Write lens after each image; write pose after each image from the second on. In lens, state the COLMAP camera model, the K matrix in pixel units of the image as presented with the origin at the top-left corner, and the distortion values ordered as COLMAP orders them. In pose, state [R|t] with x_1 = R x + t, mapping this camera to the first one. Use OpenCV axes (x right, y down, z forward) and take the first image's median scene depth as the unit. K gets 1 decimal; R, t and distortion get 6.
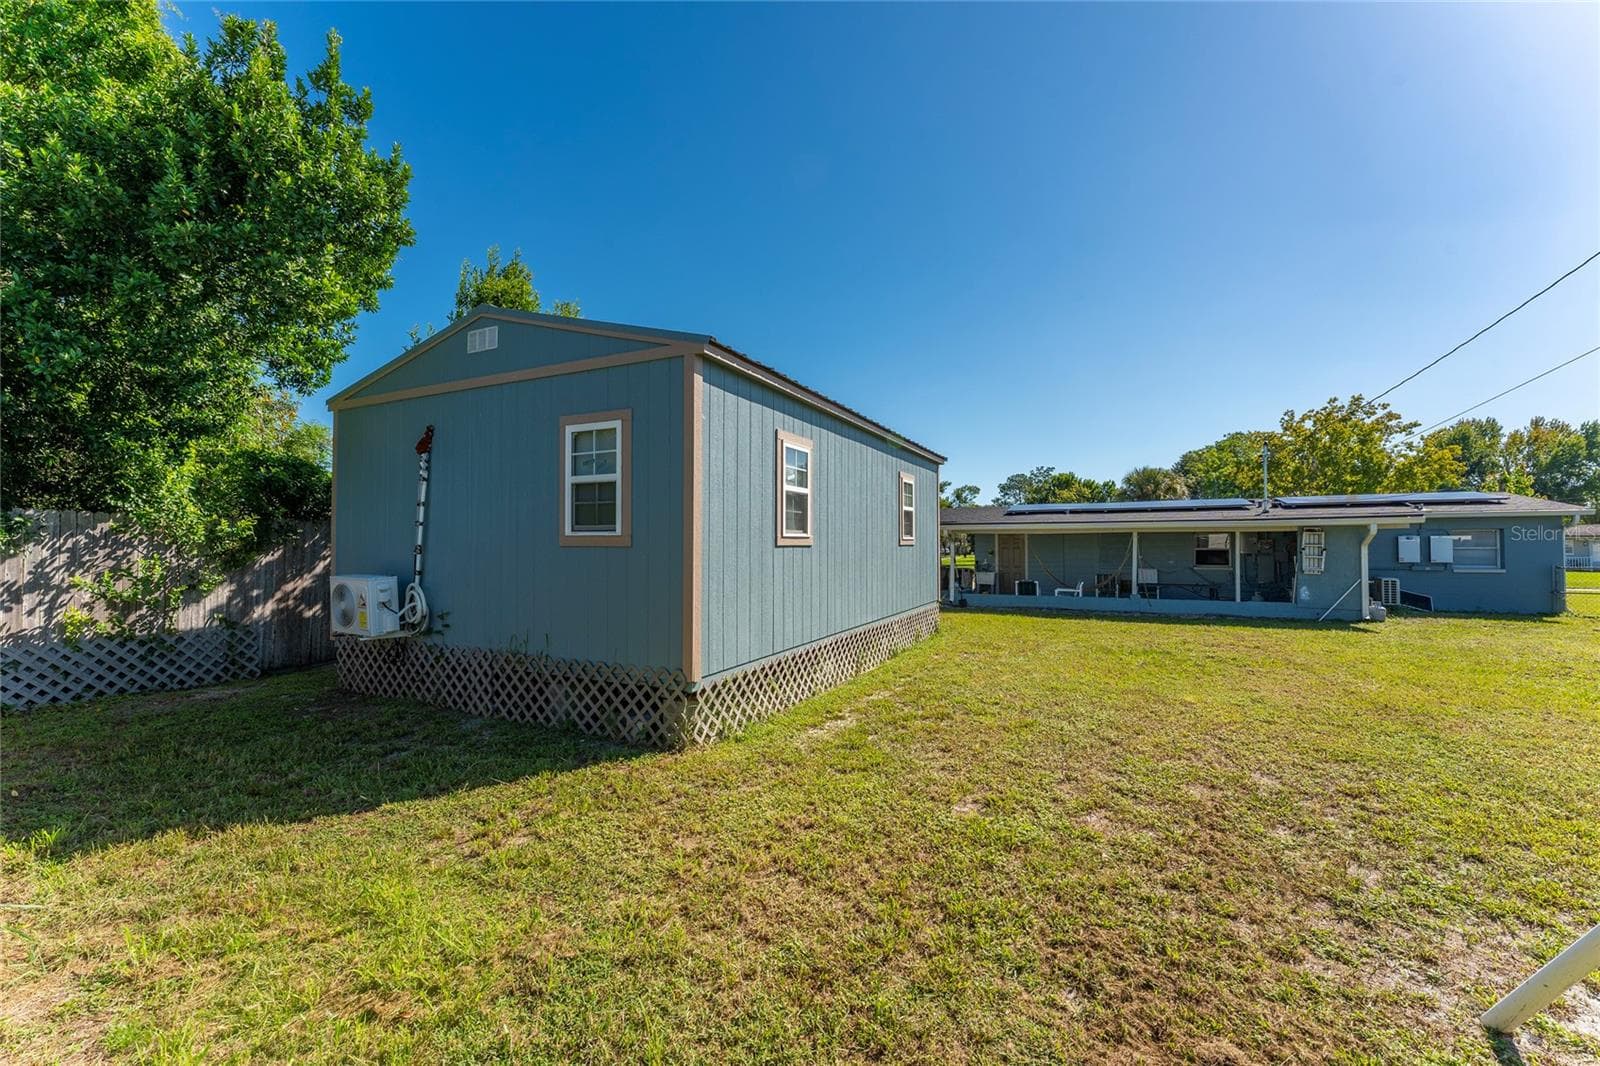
lens RADIAL K [[645.0, 0, 800.0], [0, 645.0, 533.0], [0, 0, 1]] dist [-0.000465, -0.000028]
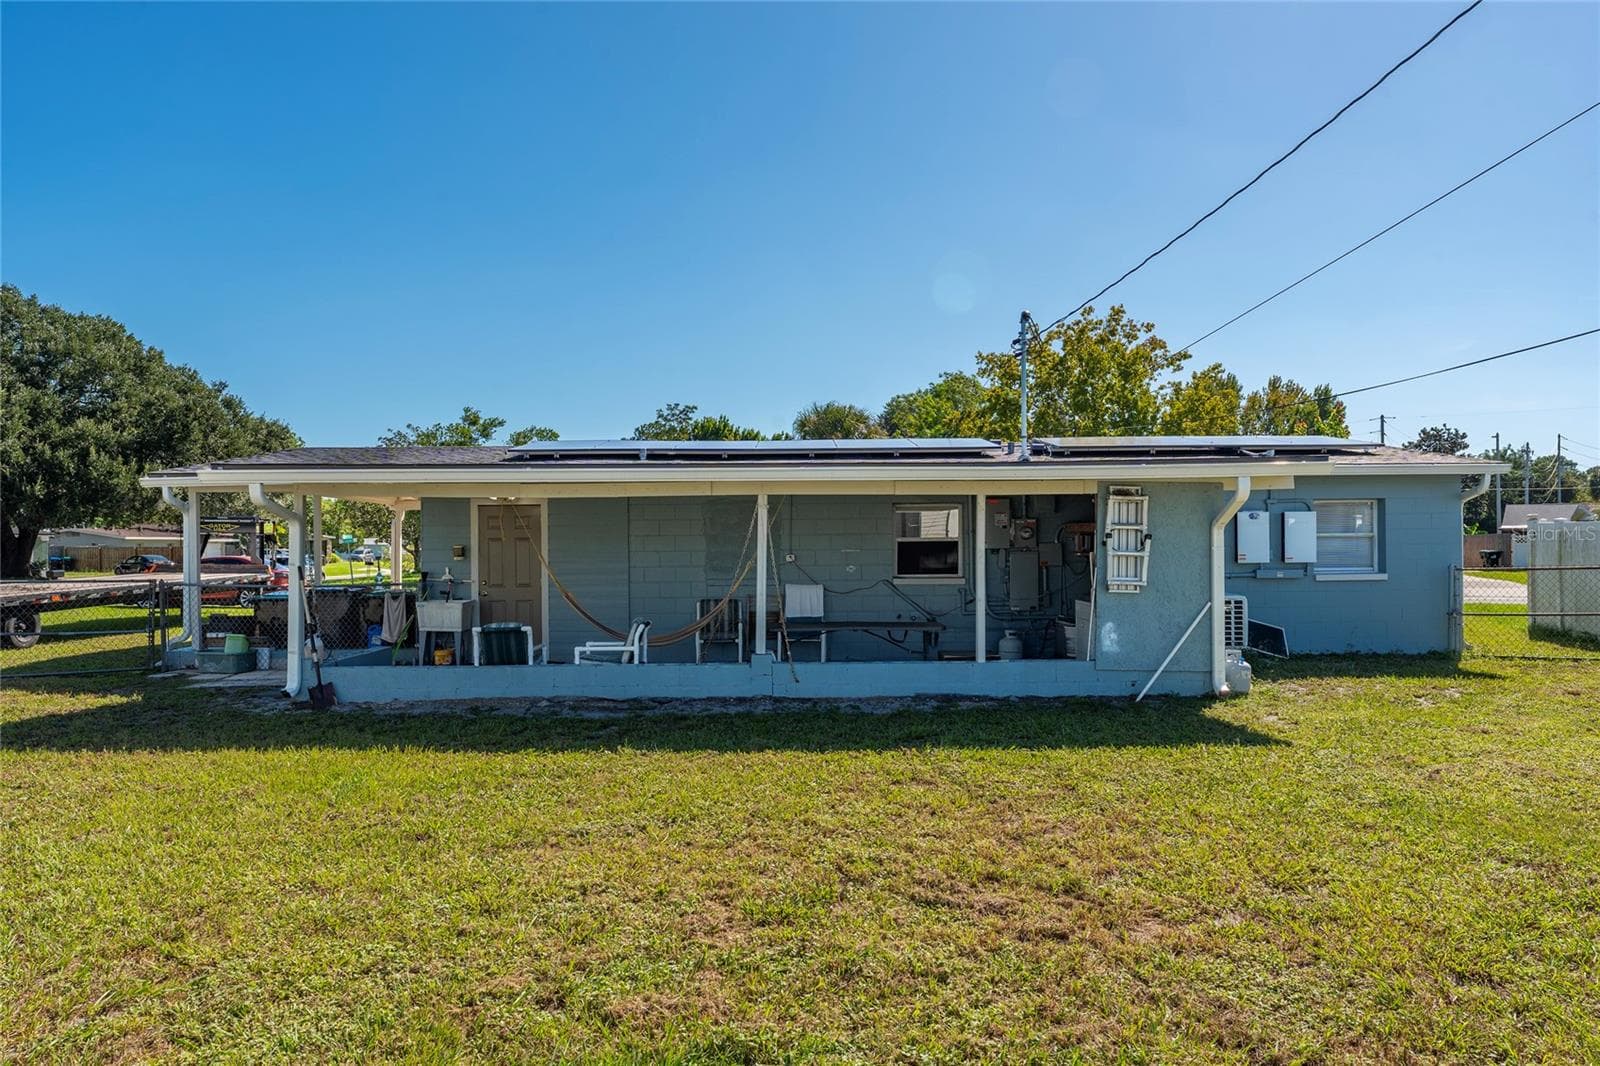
lens RADIAL K [[874.3, 0, 800.0], [0, 874.3, 533.0], [0, 0, 1]] dist [0.004275, 0.002042]
pose [[0.910272, 0.000792, 0.414009, 0.277683], [-0.003041, 0.999984, 0.004775, 0.016442], [-0.413999, -0.005605, 0.910260, 0.438100]]
